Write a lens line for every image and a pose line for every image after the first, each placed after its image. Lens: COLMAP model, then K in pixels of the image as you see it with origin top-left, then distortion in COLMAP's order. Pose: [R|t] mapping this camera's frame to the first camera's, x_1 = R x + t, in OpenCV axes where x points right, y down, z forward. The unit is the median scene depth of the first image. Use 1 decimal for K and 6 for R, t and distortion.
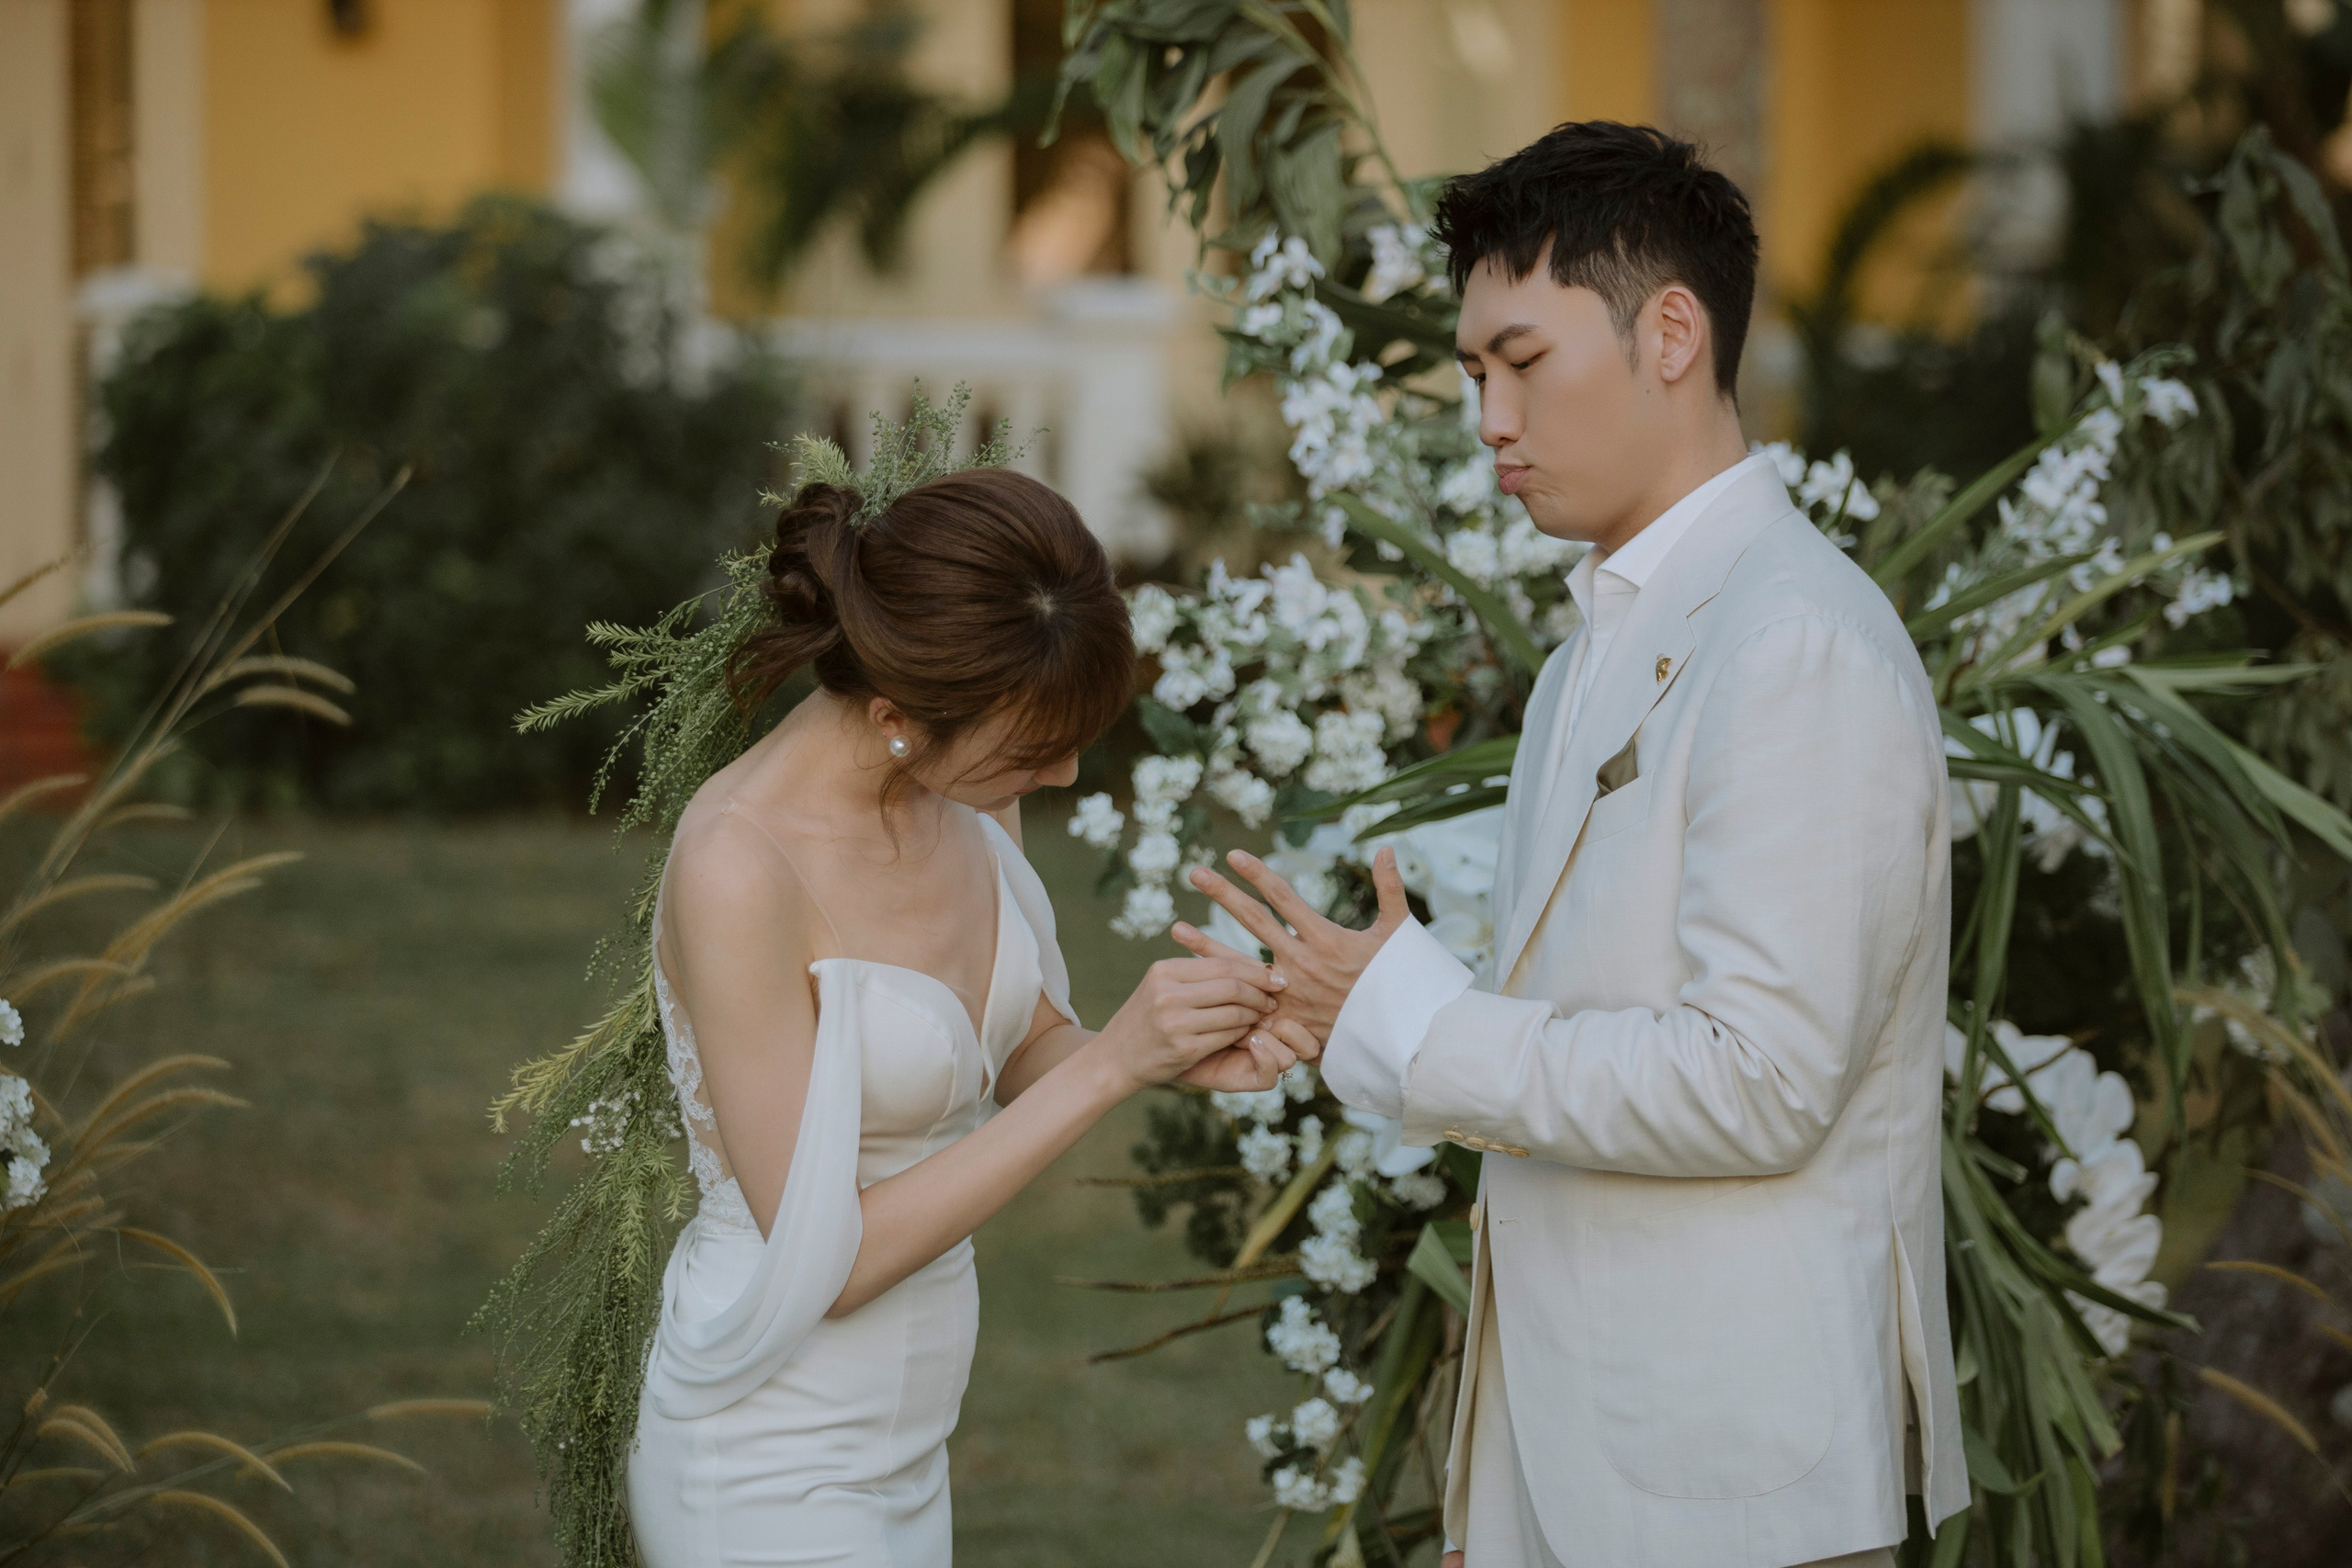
lens RADIAL K [[8237.9, 0, 1267.8], [0, 8237.9, 838.7], [0, 0, 1]] dist [-0.059030, 0.000000]
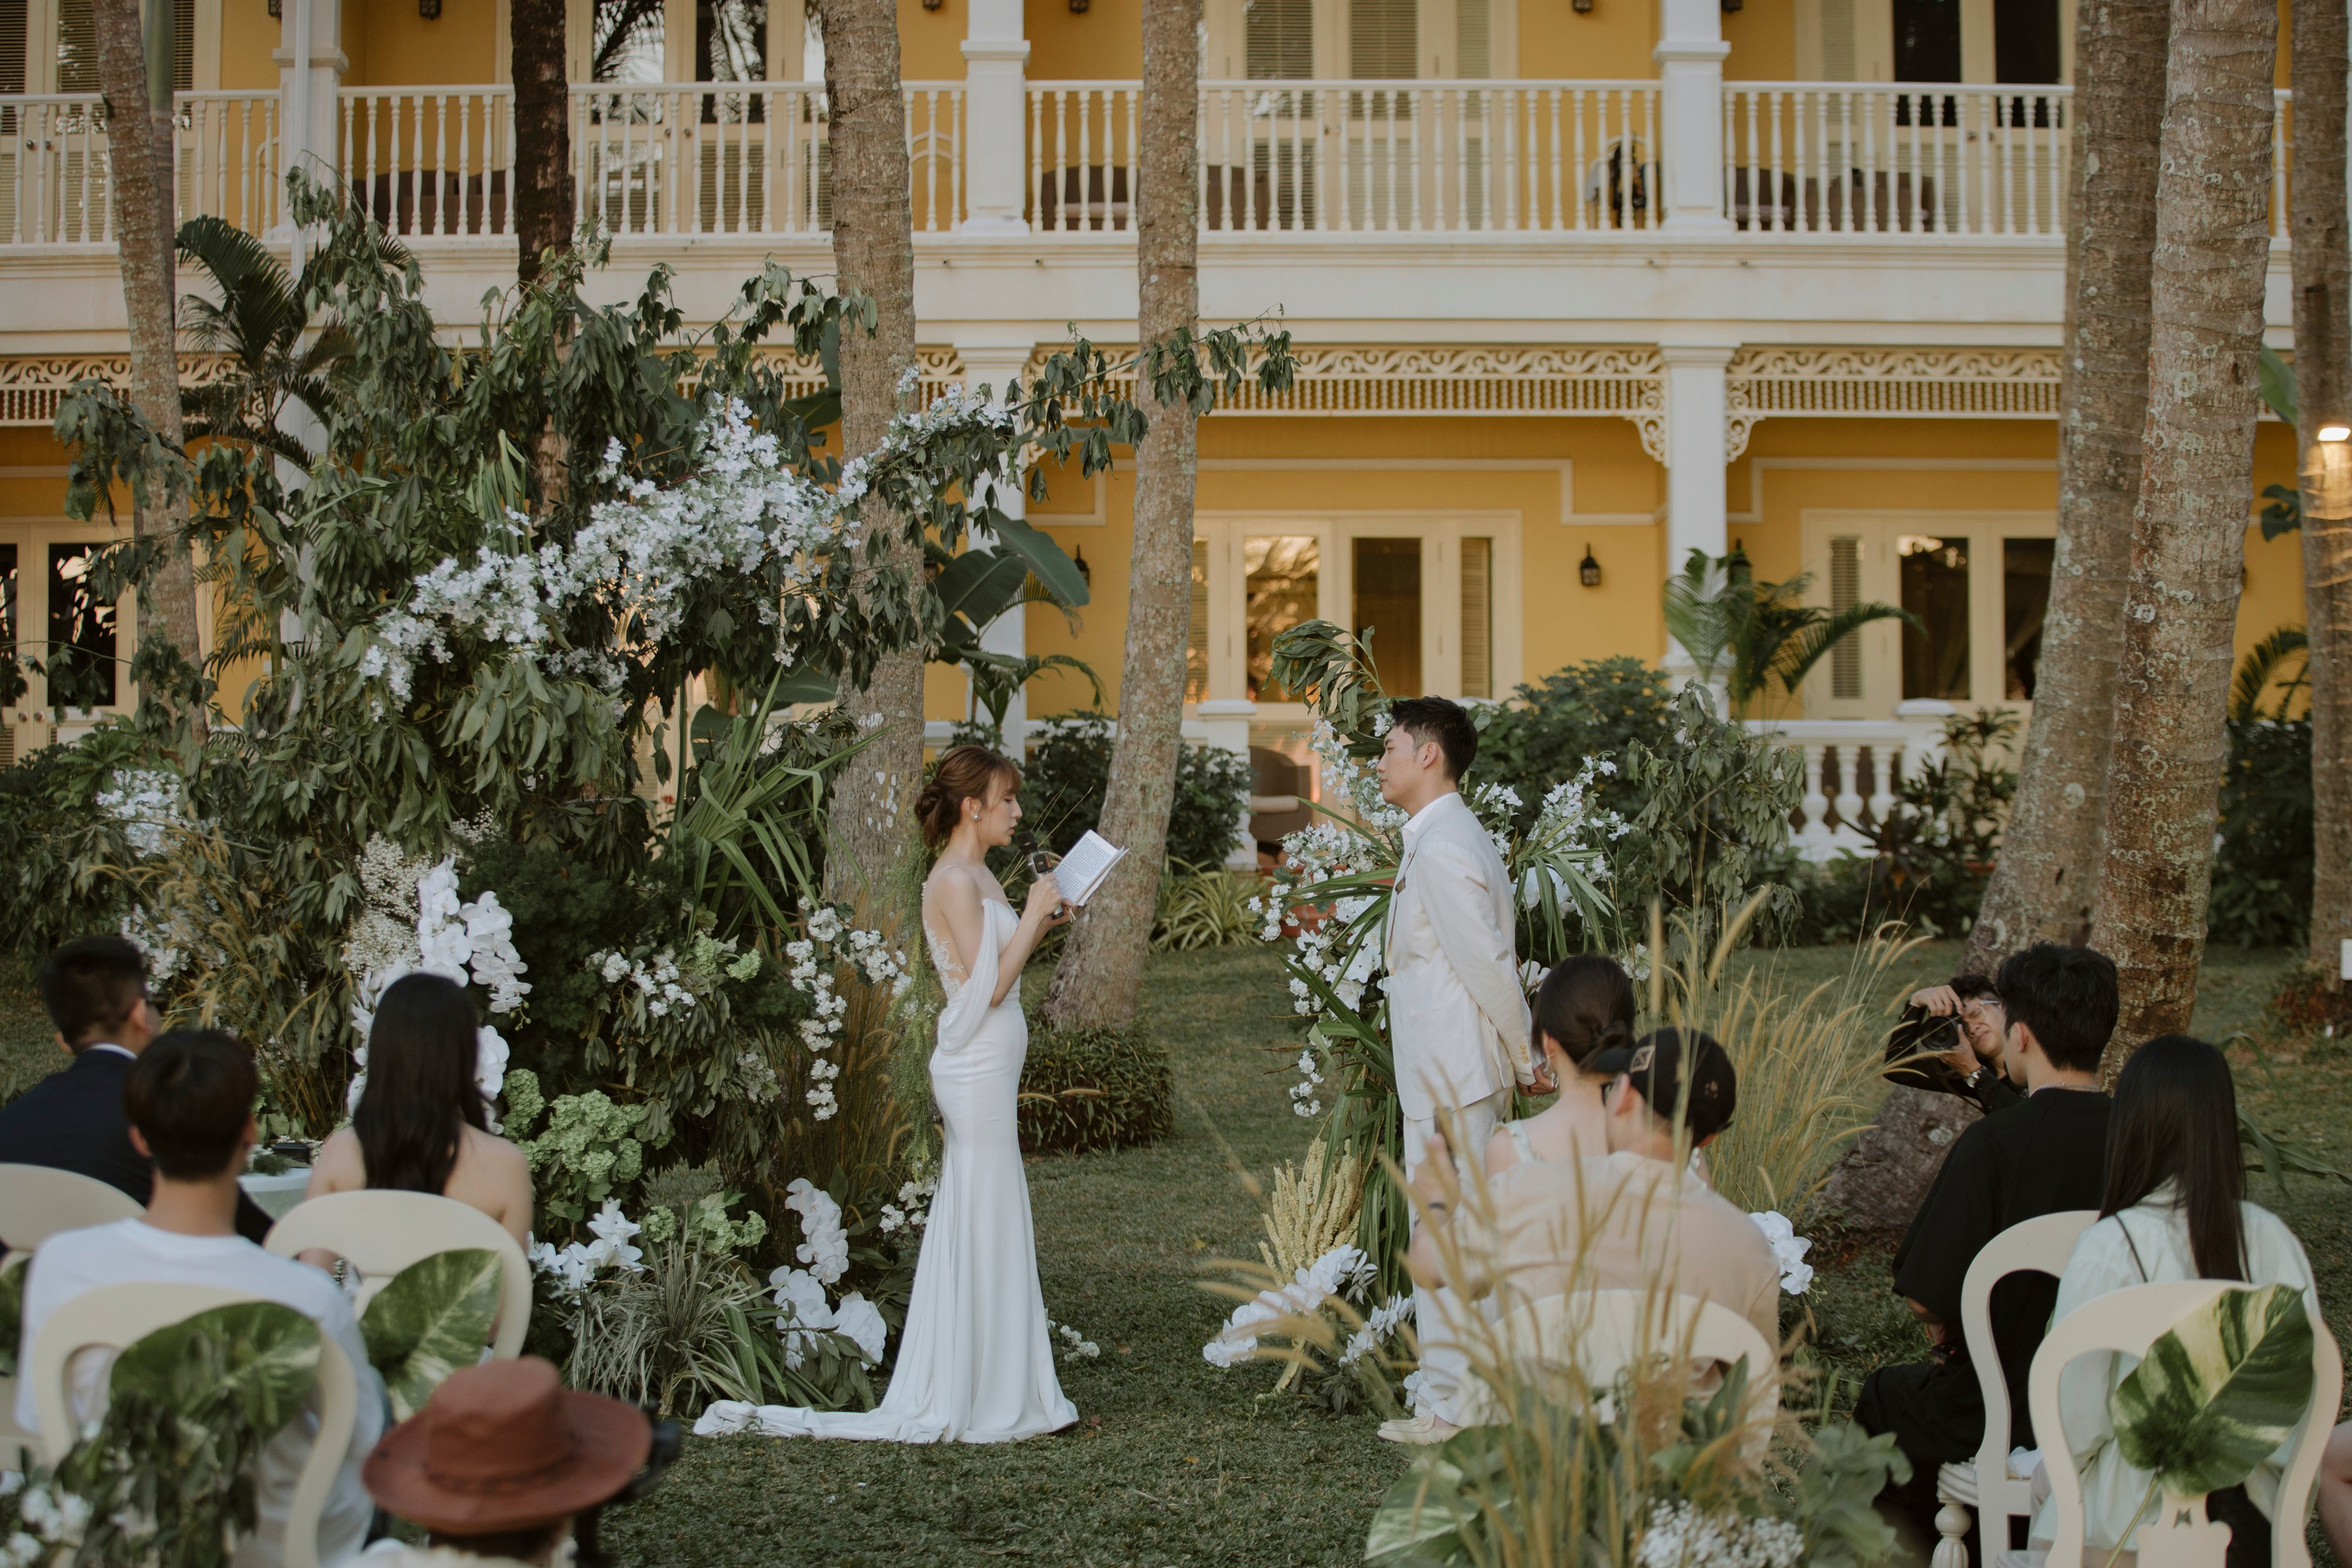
lens RADIAL K [[4639.3, 0, 1183.9], [0, 4639.3, 787.3], [0, 0, 1]] dist [-0.324039, 0.000000]
pose [[0.962421, -0.004911, -0.271516, 0.432606], [-0.006845, 0.999080, -0.042335, 0.029020], [0.271474, 0.042603, 0.961502, -0.724601]]
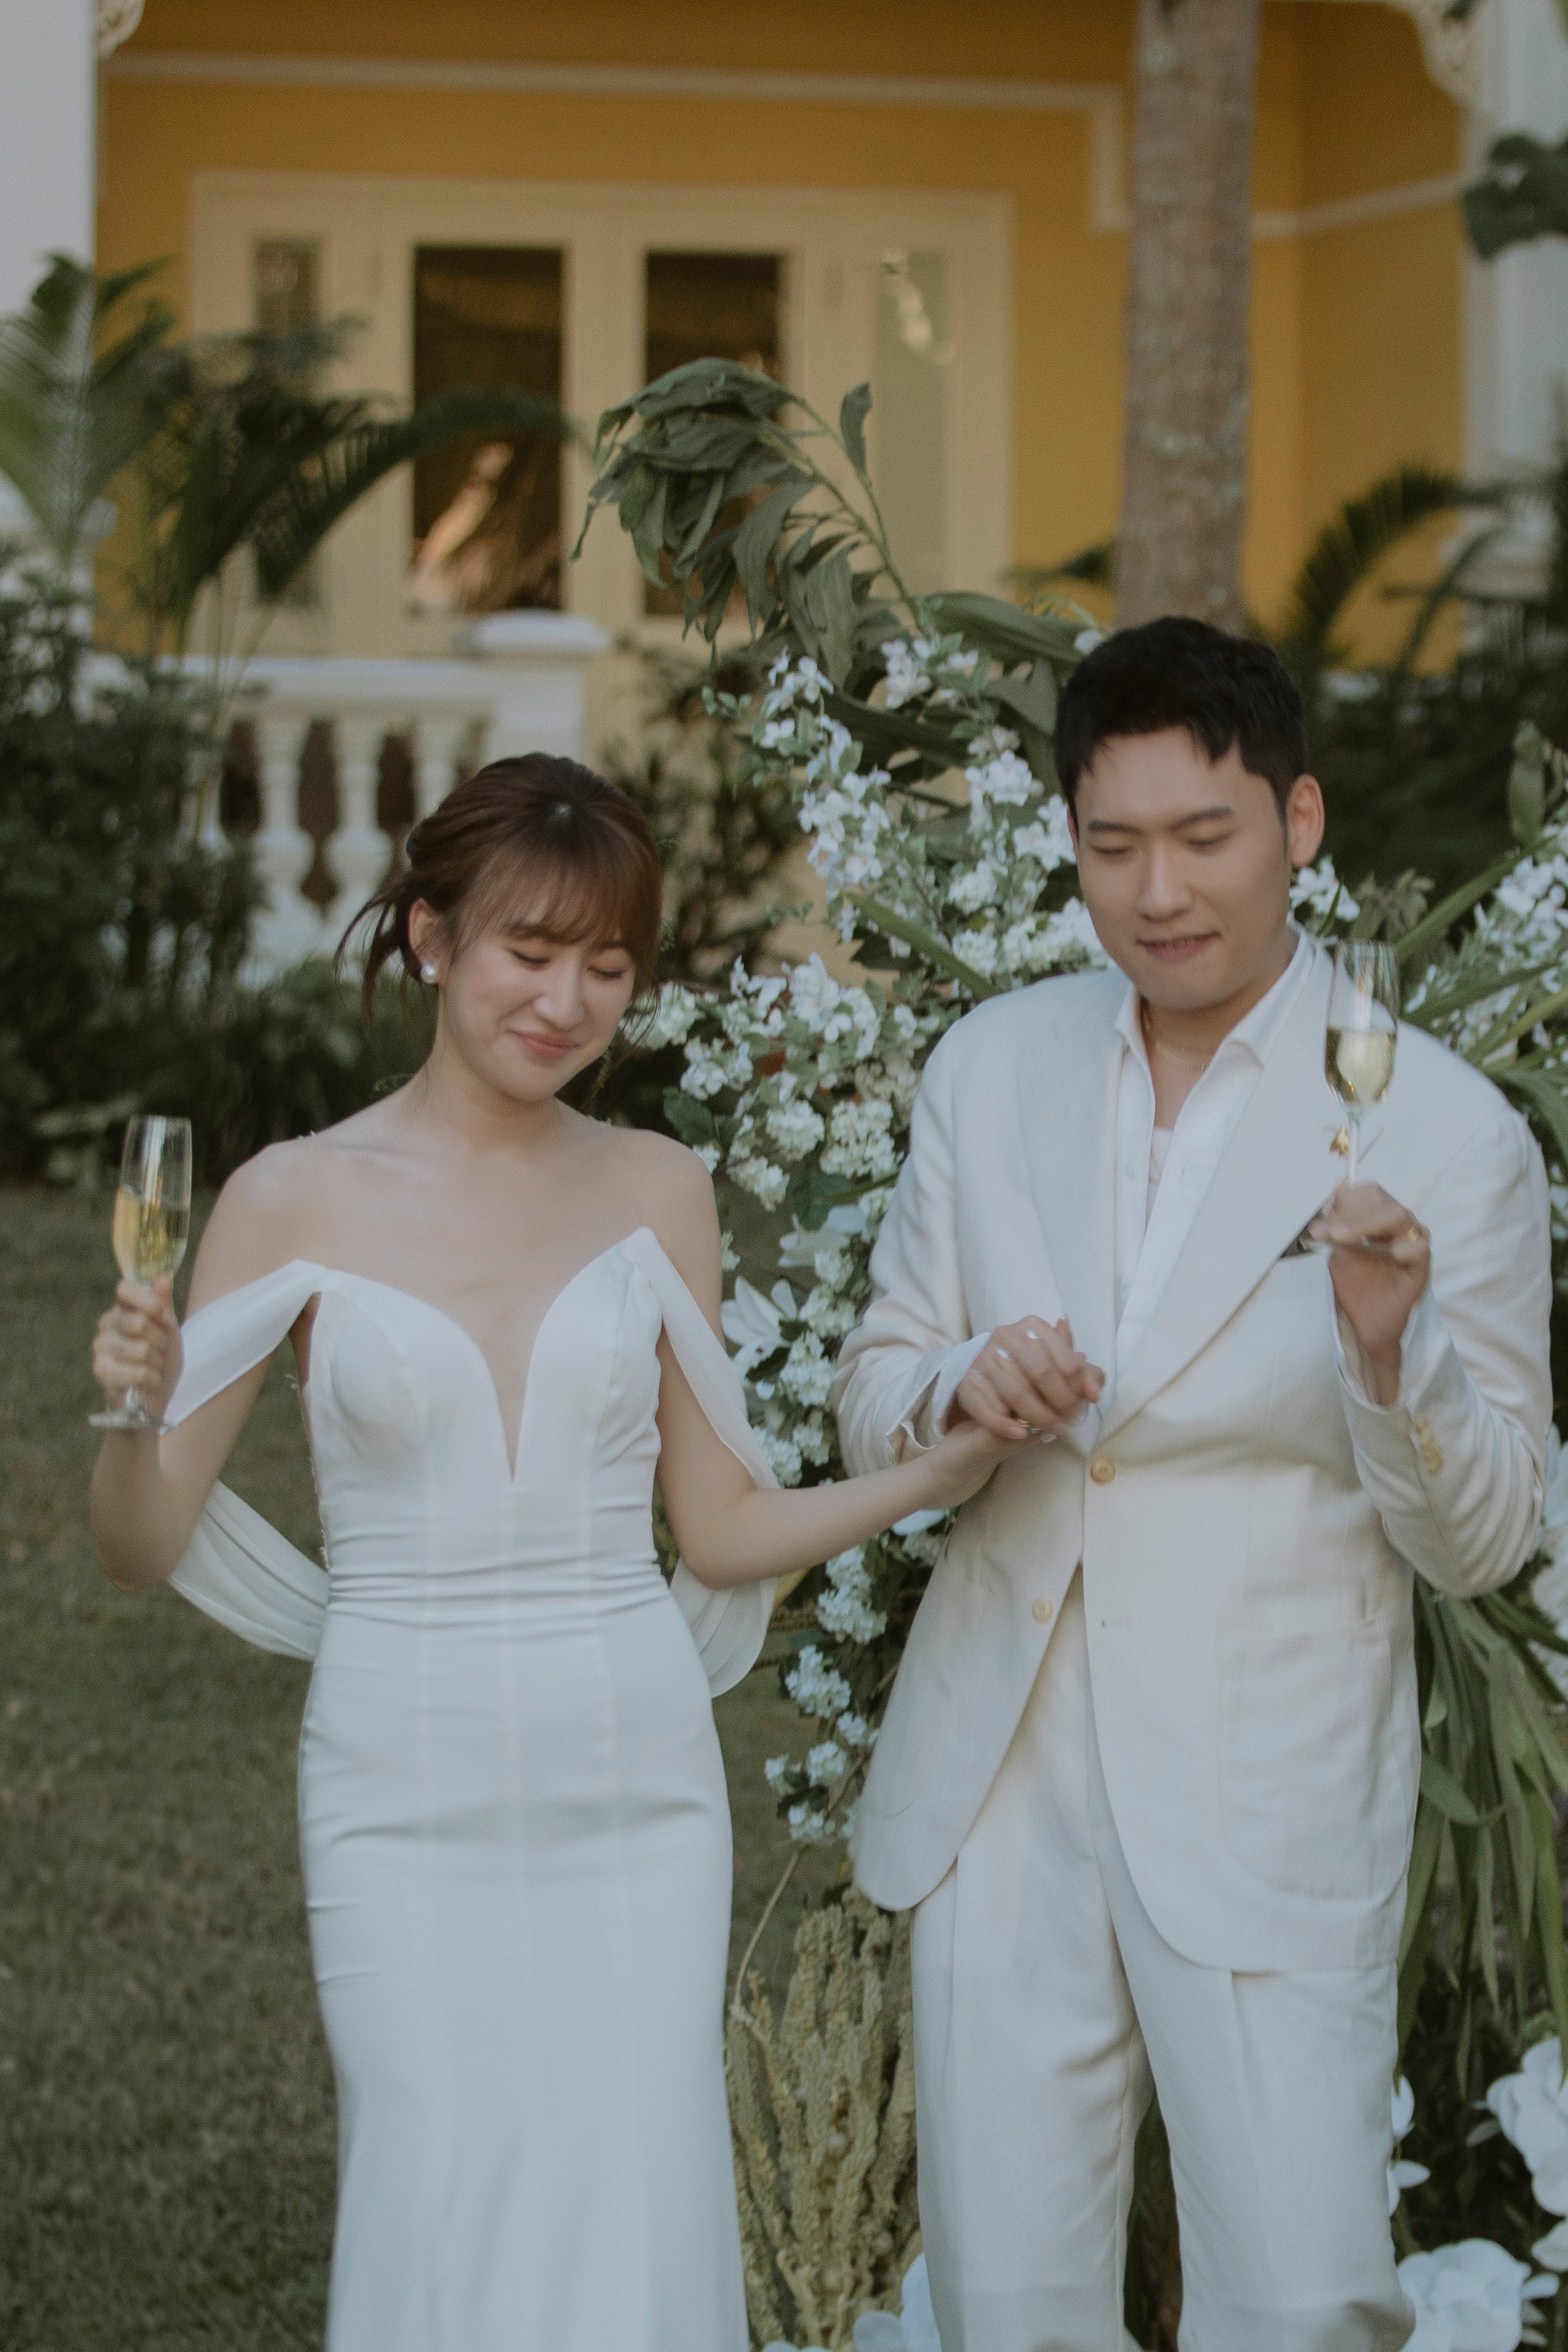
lens RADIAL K [[9417.3, 0, 790.5], [0, 9417.3, 1171.4], [0, 0, 1]] dist [-0.261886, 0.000000]
pose [[0.999871, 0.006865, 0.014500, -0.016935], [-0.006813, 0.999970, -0.003602, -0.001741], [-0.014524, 0.003503, 0.999888, -0.217032]]
